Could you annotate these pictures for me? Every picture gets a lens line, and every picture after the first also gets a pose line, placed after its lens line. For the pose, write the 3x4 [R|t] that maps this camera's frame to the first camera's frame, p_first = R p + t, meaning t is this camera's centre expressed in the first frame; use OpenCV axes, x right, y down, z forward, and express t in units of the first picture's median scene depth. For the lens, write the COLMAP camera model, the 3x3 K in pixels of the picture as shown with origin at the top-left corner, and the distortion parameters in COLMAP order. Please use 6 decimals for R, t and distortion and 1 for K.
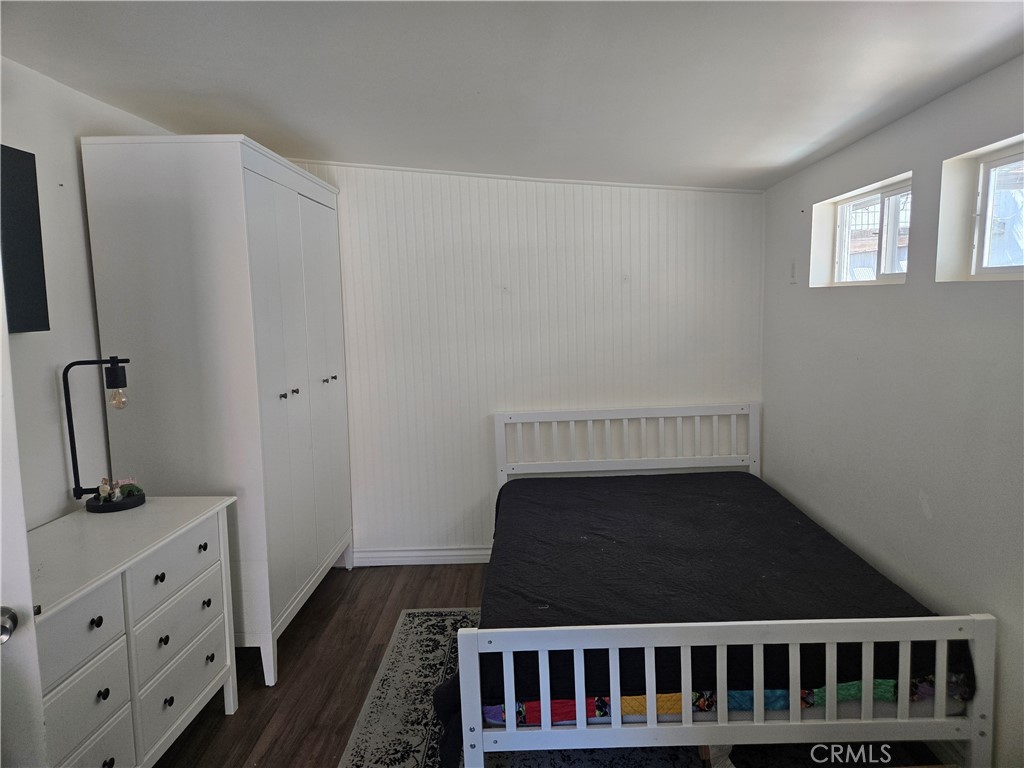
lens RADIAL K [[688.7, 0, 512.5], [0, 688.7, 389.2], [0, 0, 1]] dist [0.081731, -0.070822]
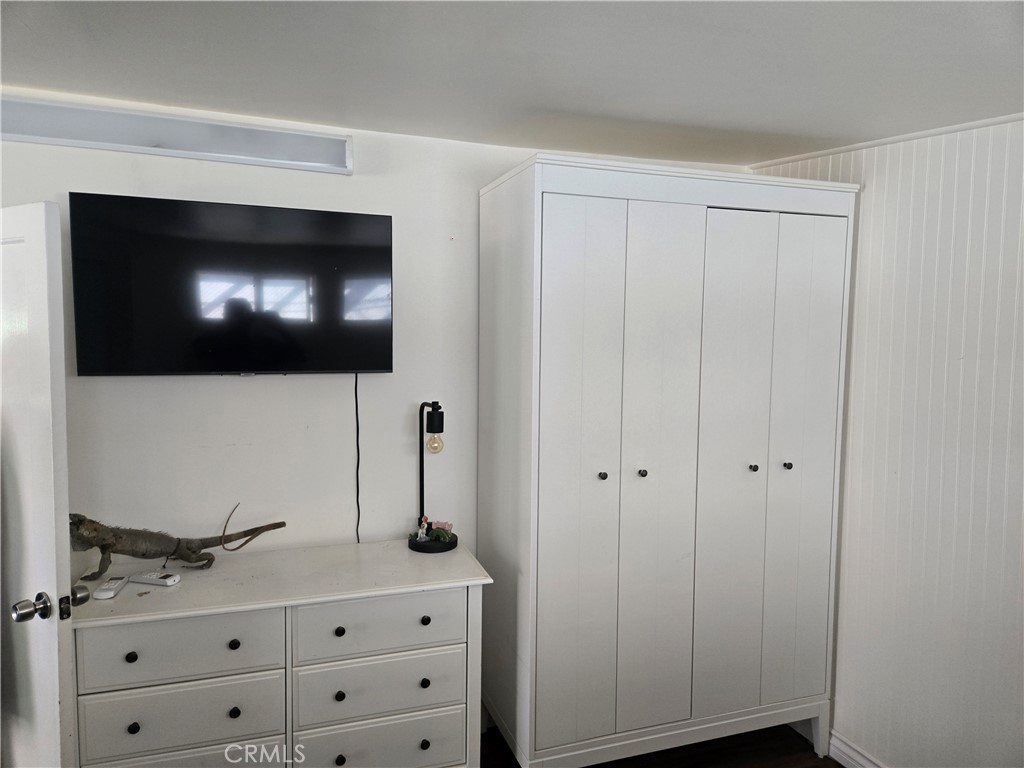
lens RADIAL K [[688.7, 0, 512.5], [0, 688.7, 389.2], [0, 0, 1]] dist [0.081731, -0.070822]
pose [[0.398275, 0.106684, -0.911041, 0.396376], [-0.130318, 0.989720, 0.058927, -0.138739], [0.907962, 0.095256, 0.408083, 0.687920]]
